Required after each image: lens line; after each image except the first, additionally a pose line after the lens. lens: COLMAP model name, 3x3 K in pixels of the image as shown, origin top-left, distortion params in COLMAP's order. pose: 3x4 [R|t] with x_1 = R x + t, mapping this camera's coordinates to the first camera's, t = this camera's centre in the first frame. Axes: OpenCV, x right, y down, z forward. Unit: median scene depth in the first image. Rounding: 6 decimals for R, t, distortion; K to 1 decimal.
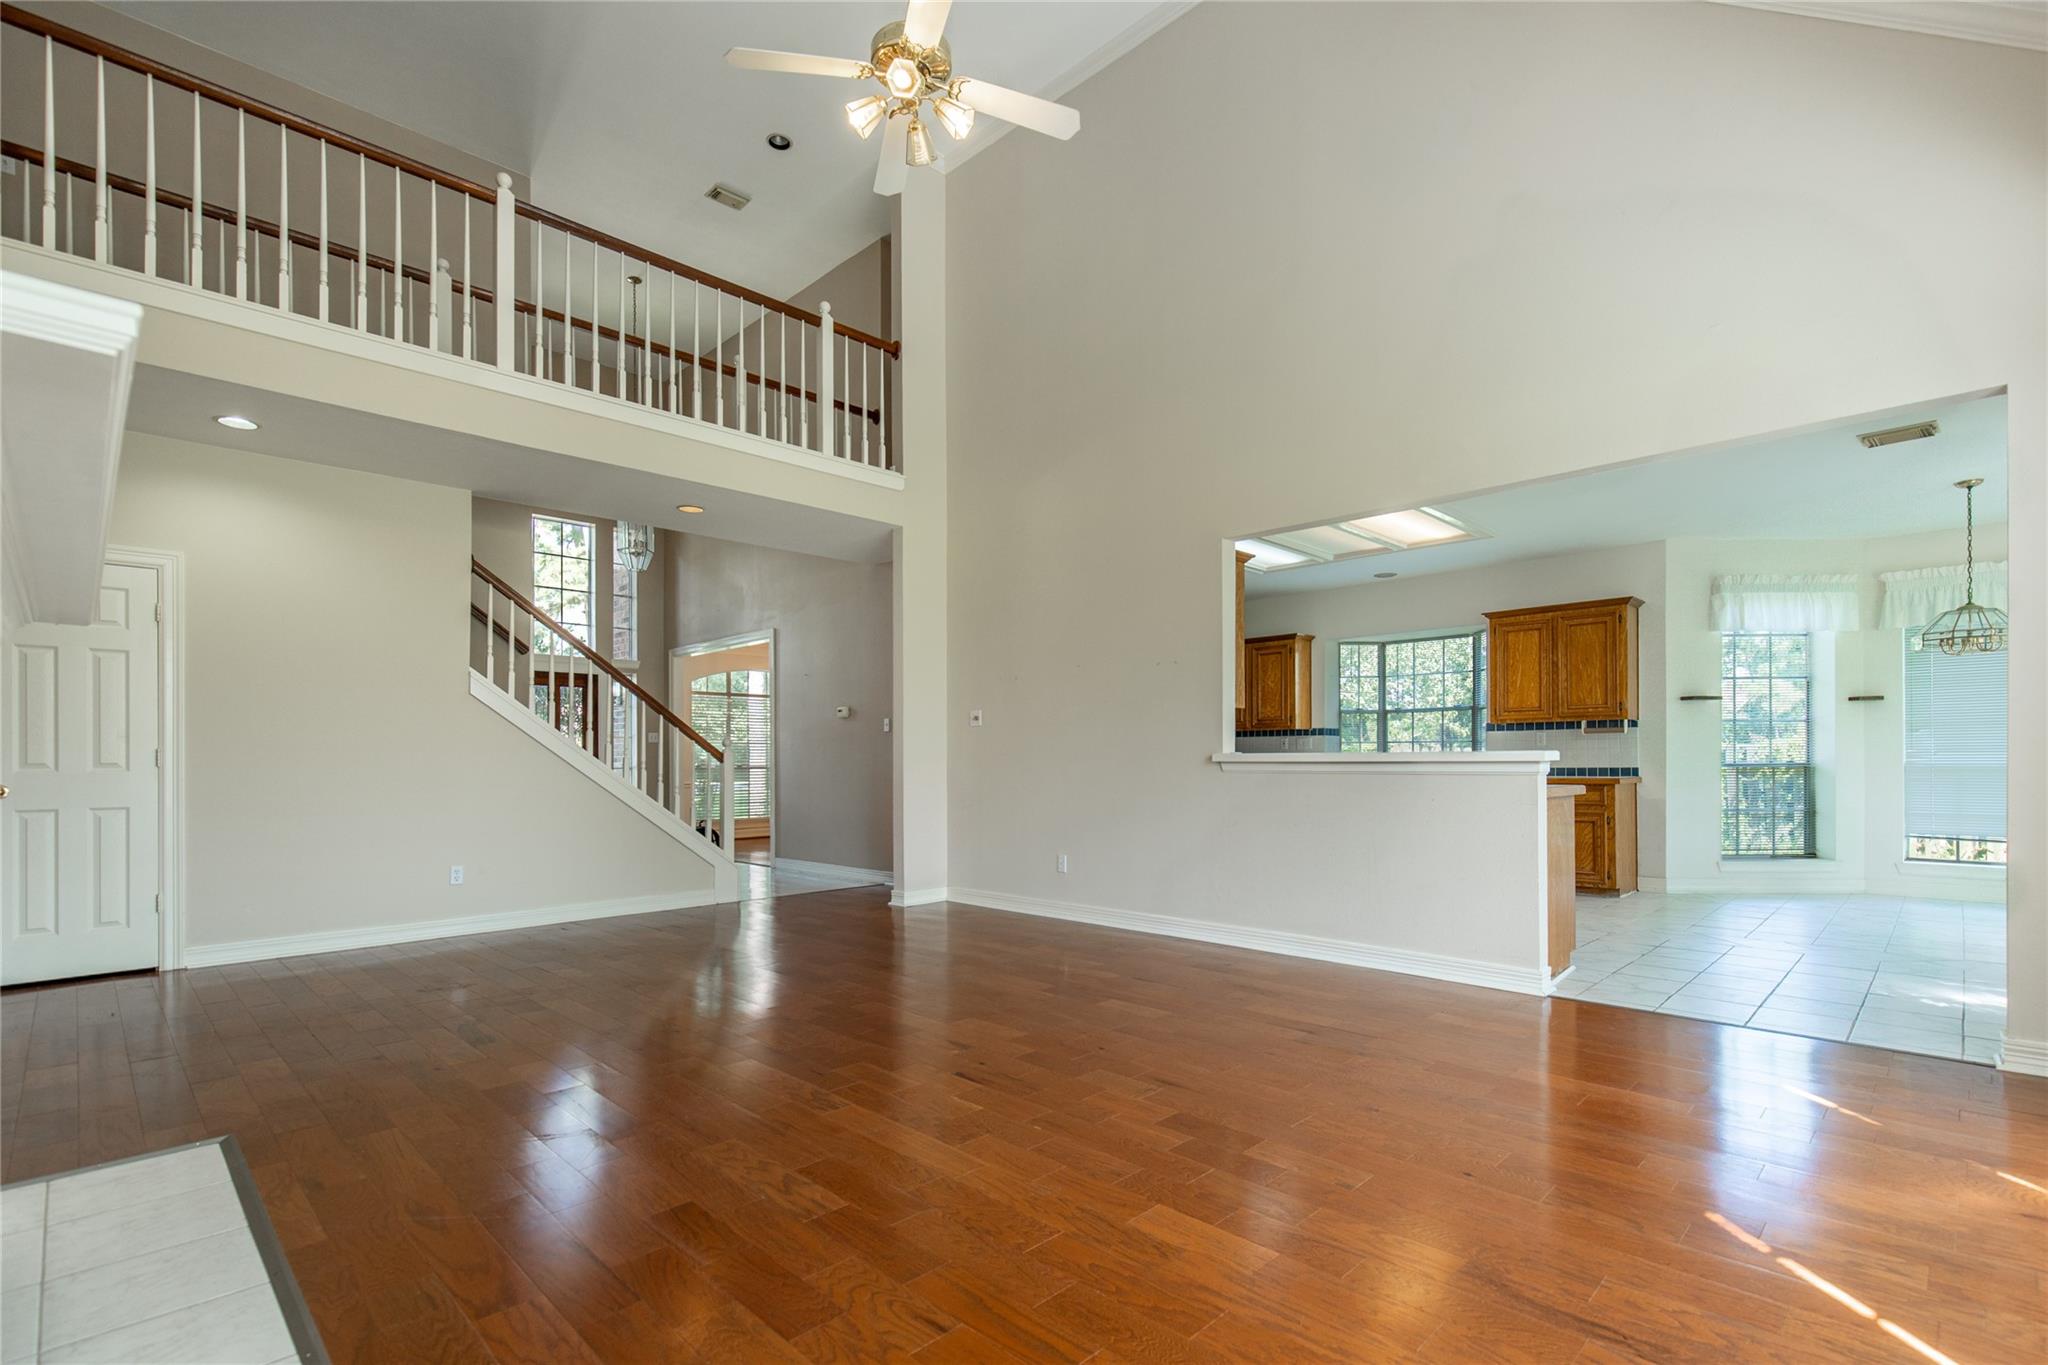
lens RADIAL K [[966.1, 0, 1030.4], [0, 966.1, 769.2], [0, 0, 1]] dist [-0.012327, 0.000399]
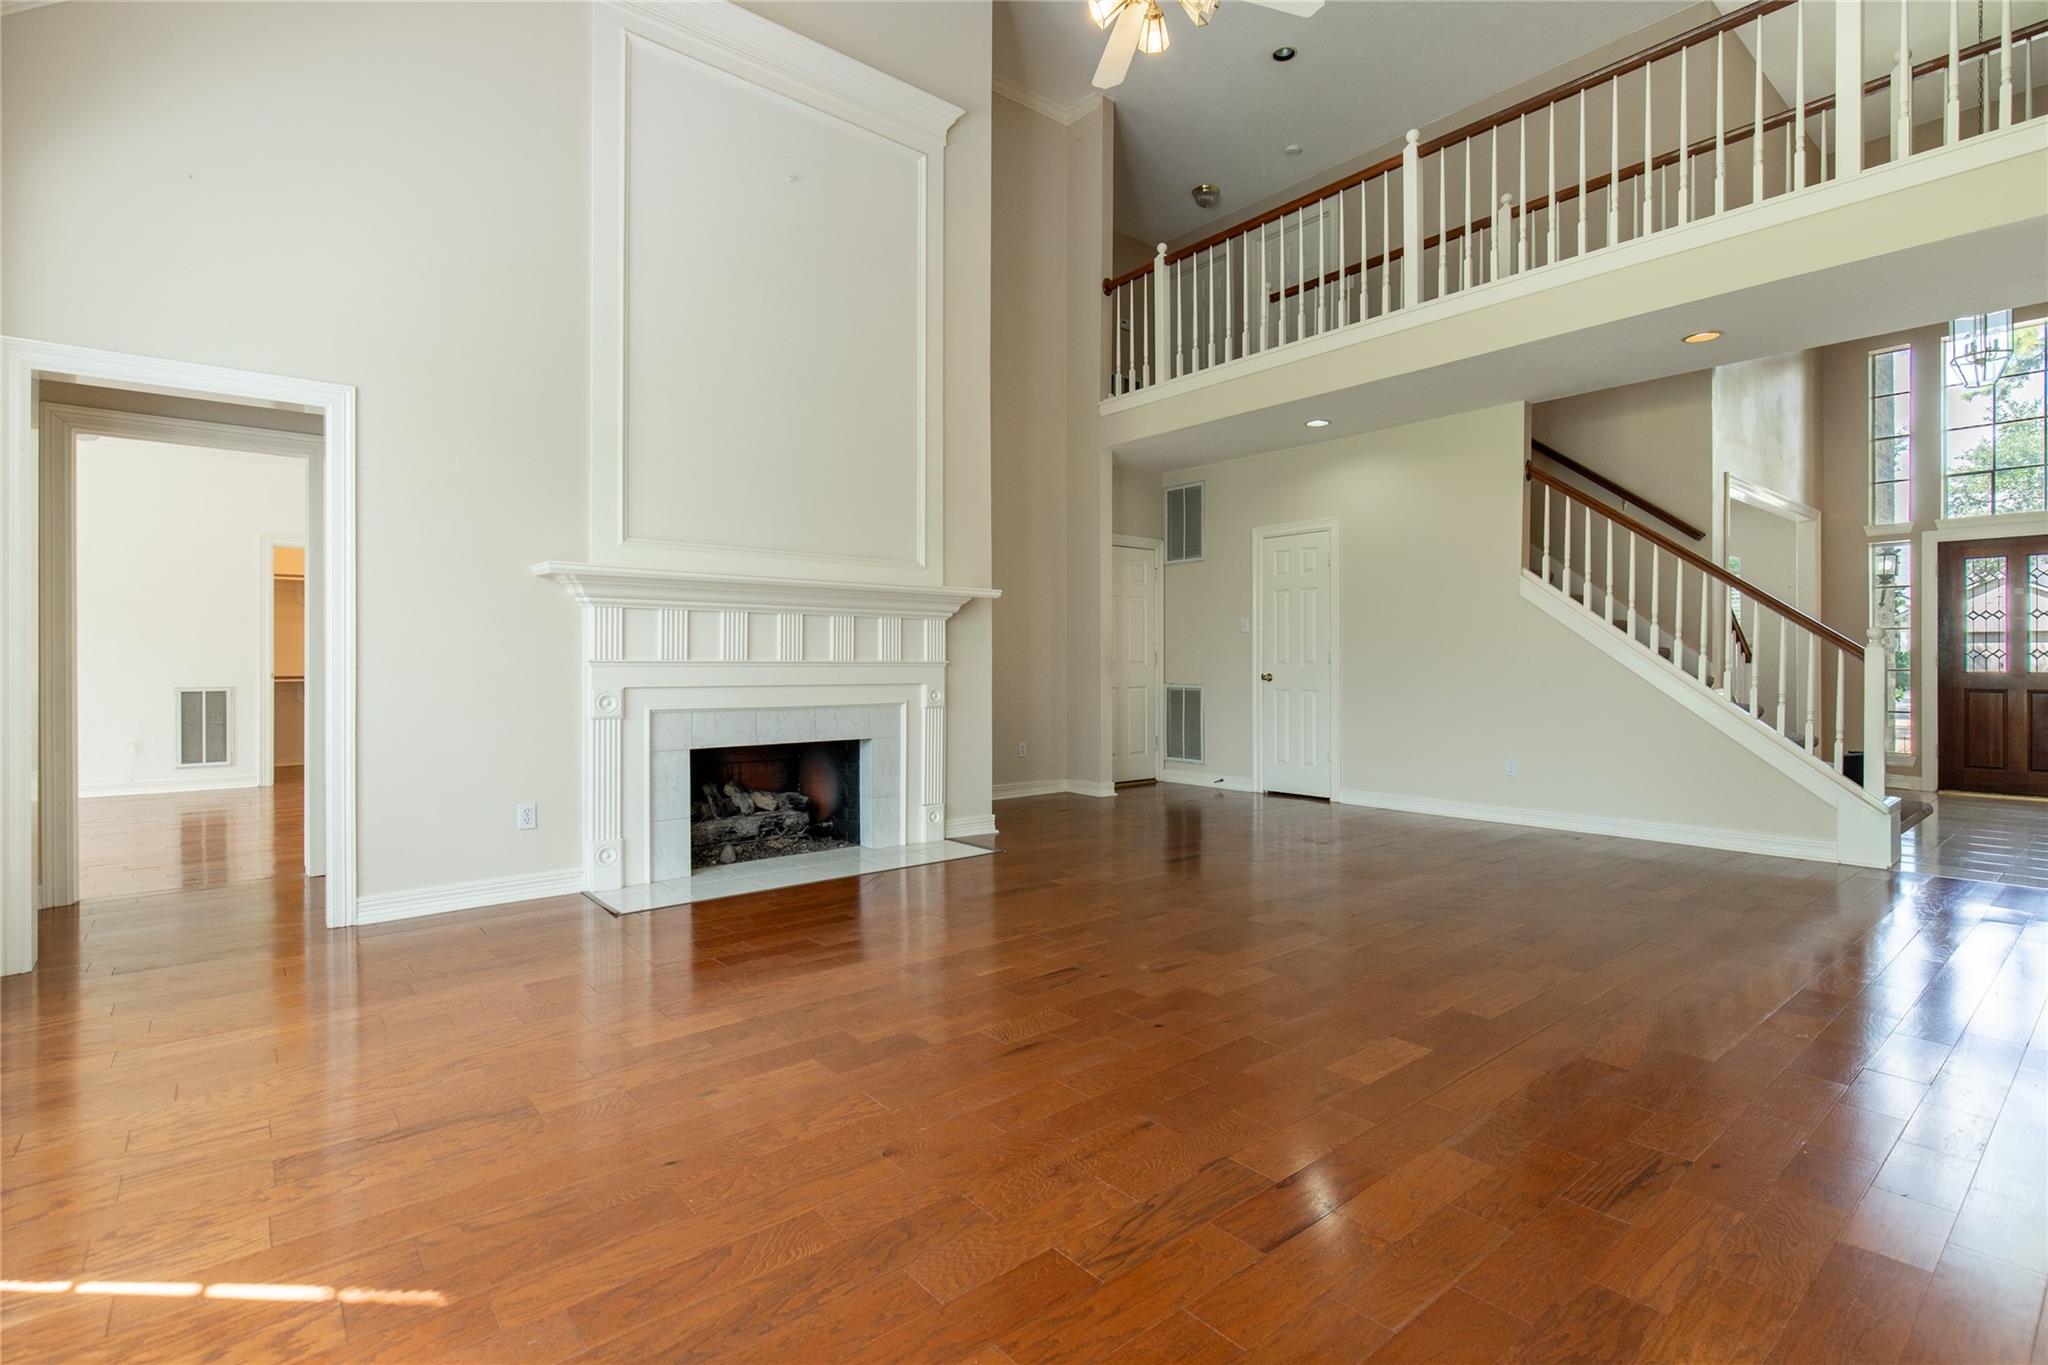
lens RADIAL K [[969.0, 0, 1032.4], [0, 969.0, 658.1], [0, 0, 1]] dist [0.001718, -0.000227]
pose [[-0.092084, 0.004415, -0.995741, 0.681733], [-0.005740, 0.999971, 0.004965, -0.015642], [0.995735, 0.006173, -0.092056, 0.744720]]
